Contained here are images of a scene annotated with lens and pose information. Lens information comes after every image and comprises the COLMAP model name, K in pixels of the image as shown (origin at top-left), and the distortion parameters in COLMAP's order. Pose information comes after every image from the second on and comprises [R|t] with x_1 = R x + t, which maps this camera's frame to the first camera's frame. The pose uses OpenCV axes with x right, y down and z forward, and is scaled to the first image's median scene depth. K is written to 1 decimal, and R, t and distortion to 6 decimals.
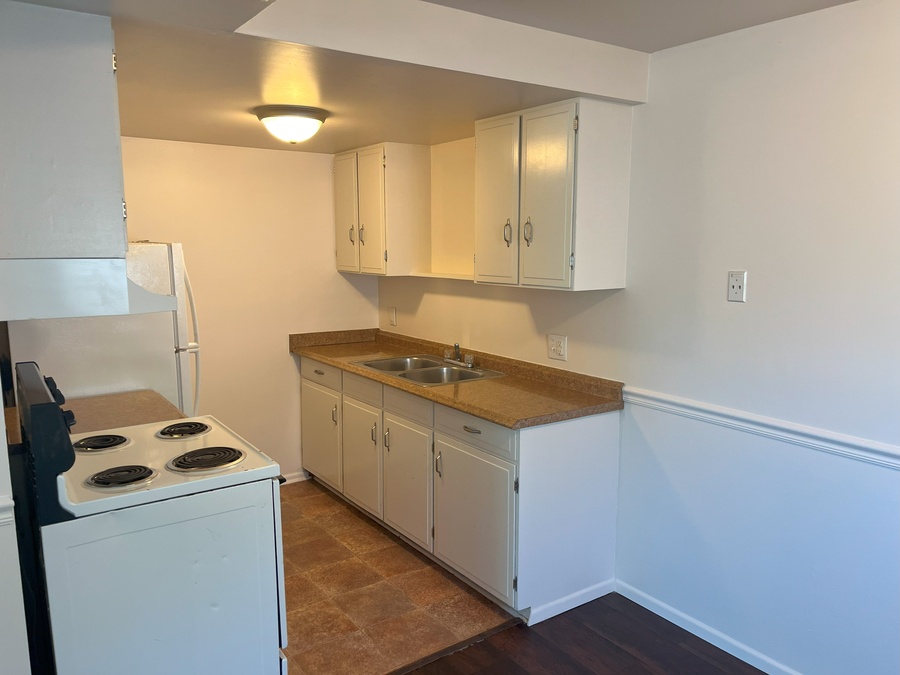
lens RADIAL K [[685.0, 0, 454.7], [0, 685.0, 340.5], [0, 0, 1]] dist [0.044103, 0.005037]
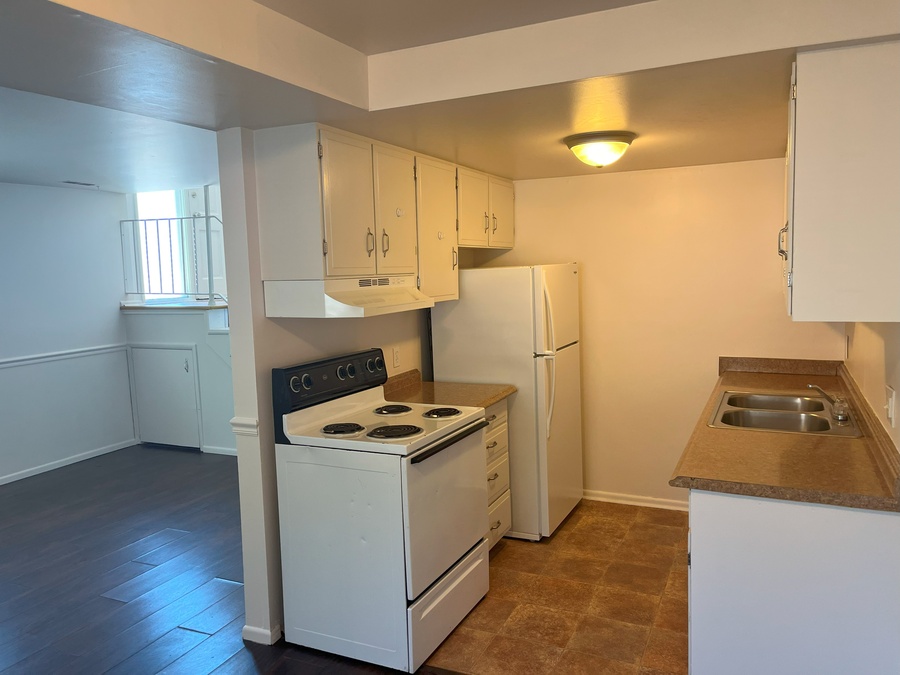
lens RADIAL K [[685.0, 0, 453.3], [0, 685.0, 335.5], [0, 0, 1]] dist [0.044103, 0.005037]
pose [[0.497367, 0.068238, -0.864852, 0.570165], [-0.094195, 0.995256, 0.024356, -0.037288], [0.862411, 0.069351, 0.501435, 0.304550]]
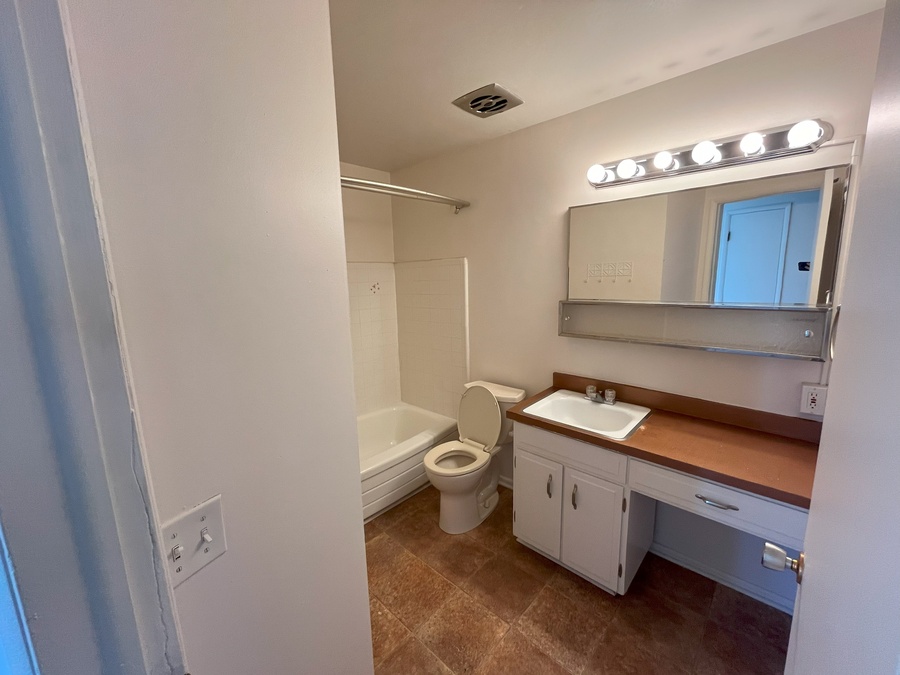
lens RADIAL K [[364.1, 0, 451.3], [0, 364.1, 337.7], [0, 0, 1]] dist [-0.000927, -0.000267]
pose [[0.199864, 0.154702, -0.967534, 0.250315], [-0.105516, 0.985113, 0.135717, -0.099749], [0.974126, 0.074965, 0.213212, 0.920301]]
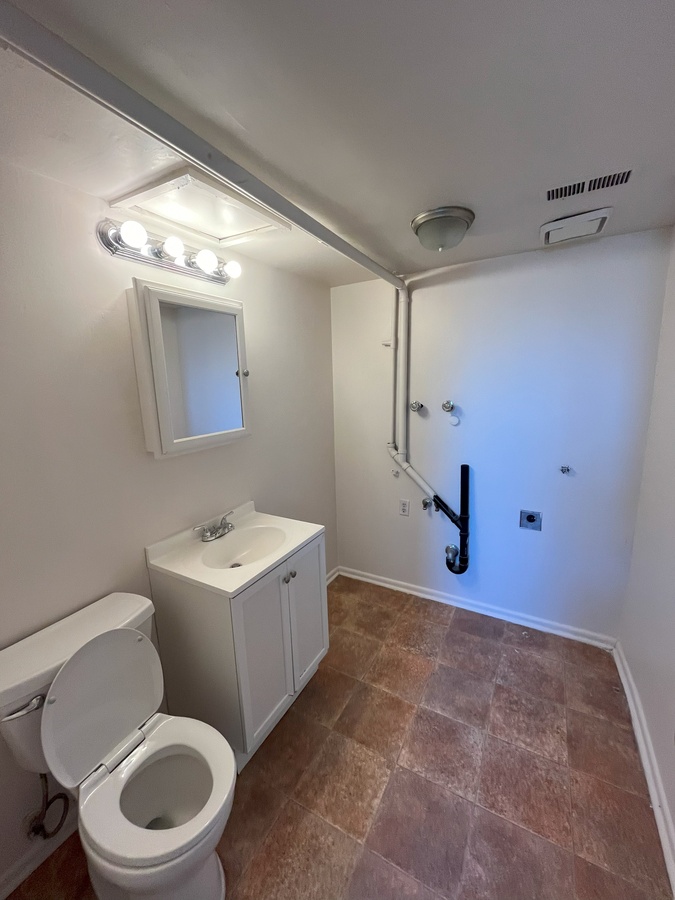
lens RADIAL K [[364.1, 0, 335.6], [0, 364.1, 449.5], [0, 0, 1]] dist [-0.000927, -0.000267]
pose [[-0.419904, -0.154760, 0.894276, -0.490094], [0.161910, 0.956773, 0.241599, -0.162855], [-0.893009, 0.246241, -0.376696, 1.289429]]
